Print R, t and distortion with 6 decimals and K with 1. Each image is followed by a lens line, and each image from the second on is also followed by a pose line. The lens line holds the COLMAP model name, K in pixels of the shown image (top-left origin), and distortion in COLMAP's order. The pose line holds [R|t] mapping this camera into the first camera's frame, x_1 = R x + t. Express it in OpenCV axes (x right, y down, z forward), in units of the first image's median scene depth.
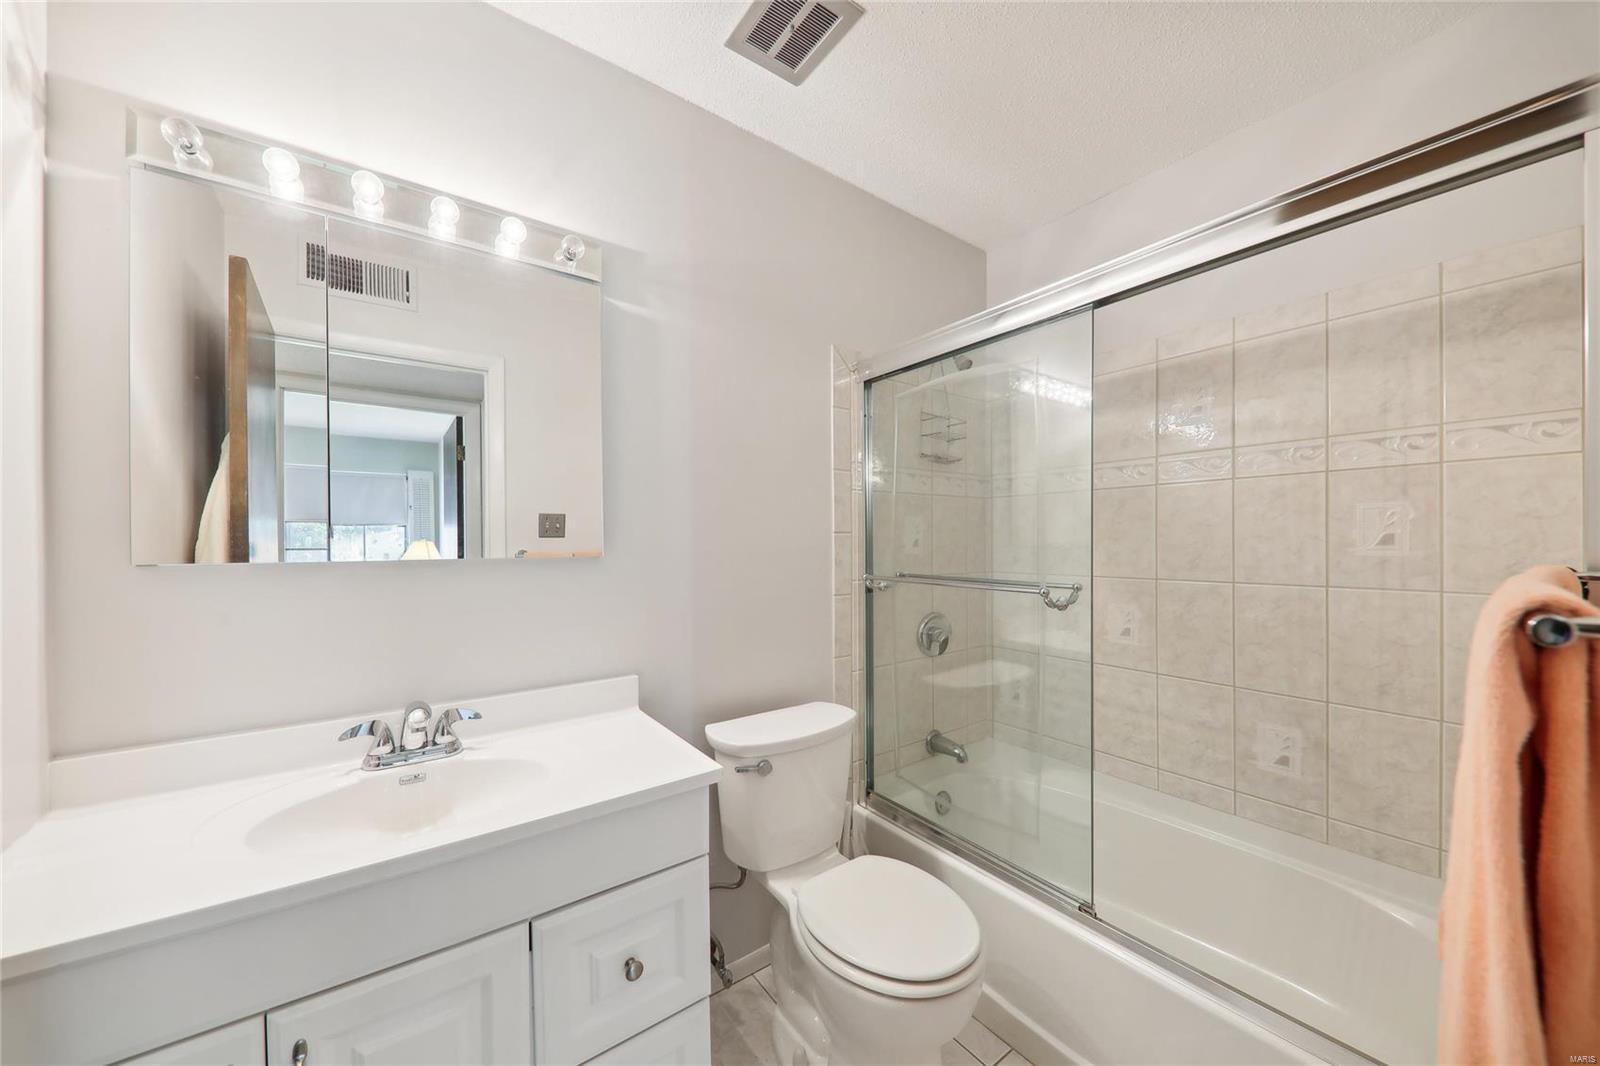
lens RADIAL K [[570.6, 0, 795.7], [0, 570.6, 534.2], [0, 0, 1]] dist [-0.000224, -0.000342]
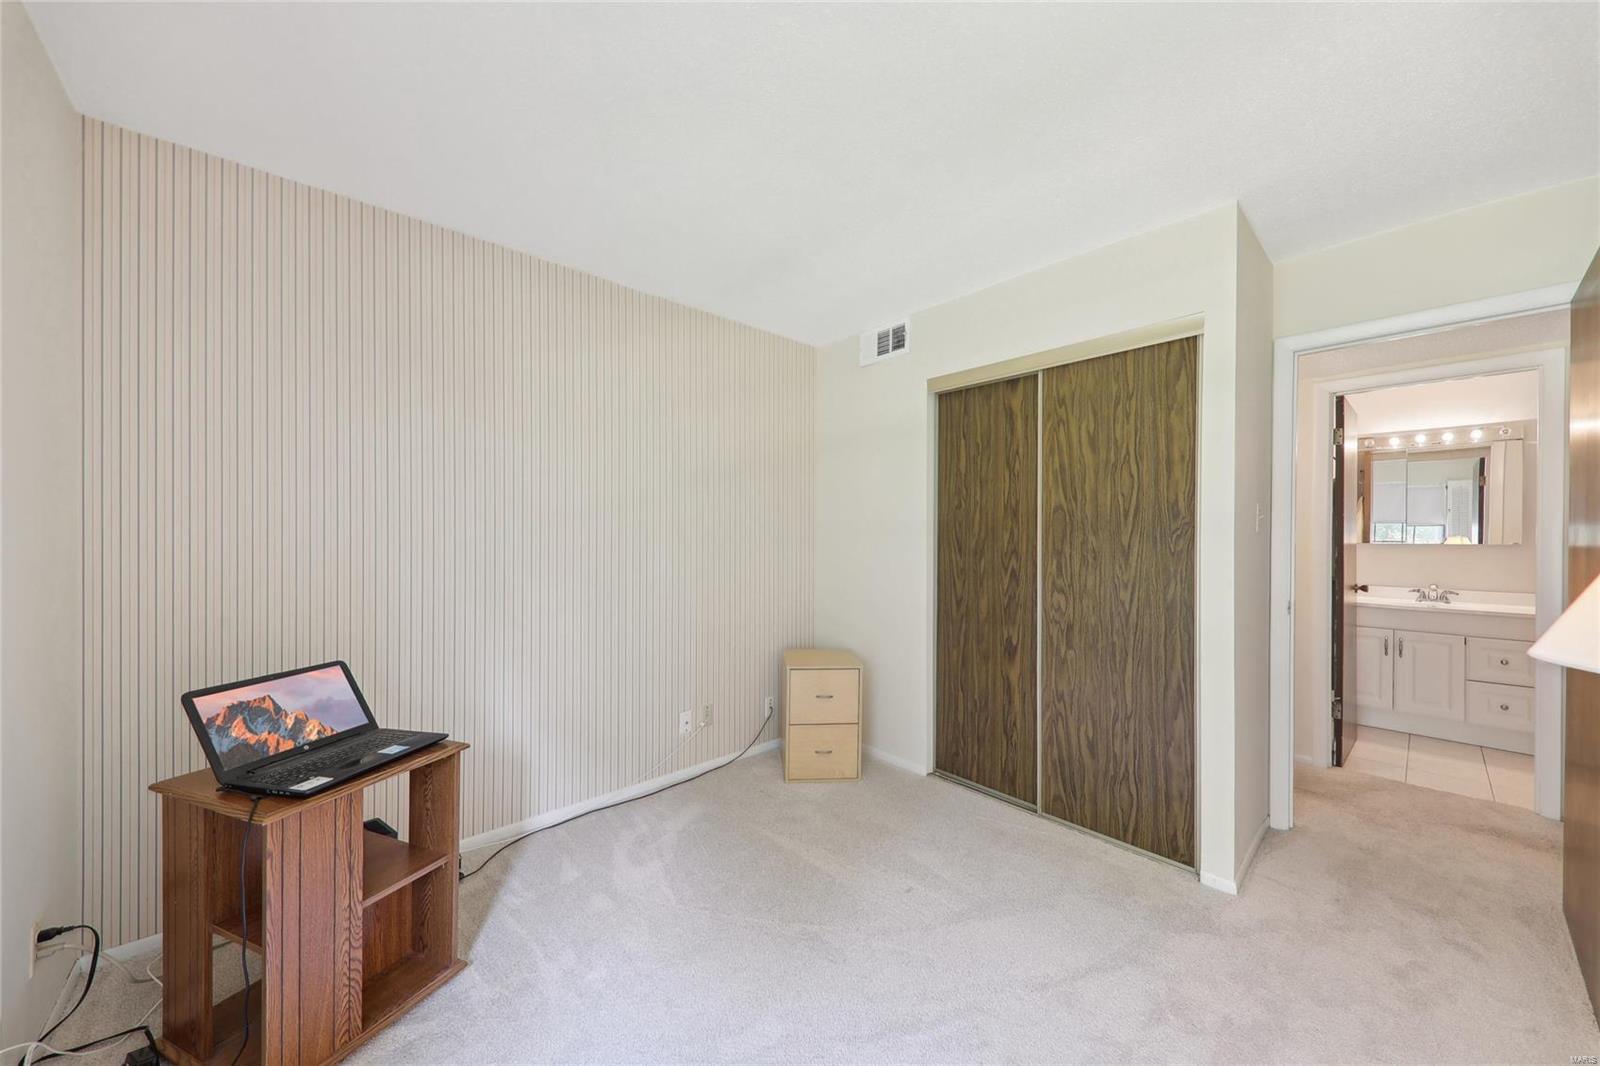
lens RADIAL K [[570.6, 0, 795.7], [0, 570.6, 534.2], [0, 0, 1]] dist [-0.000224, -0.000342]
pose [[0.097593, 0.004468, -0.995216, 0.914433], [0.025769, 0.999643, 0.007015, -0.051591], [0.994893, -0.026330, 0.097443, -1.214813]]
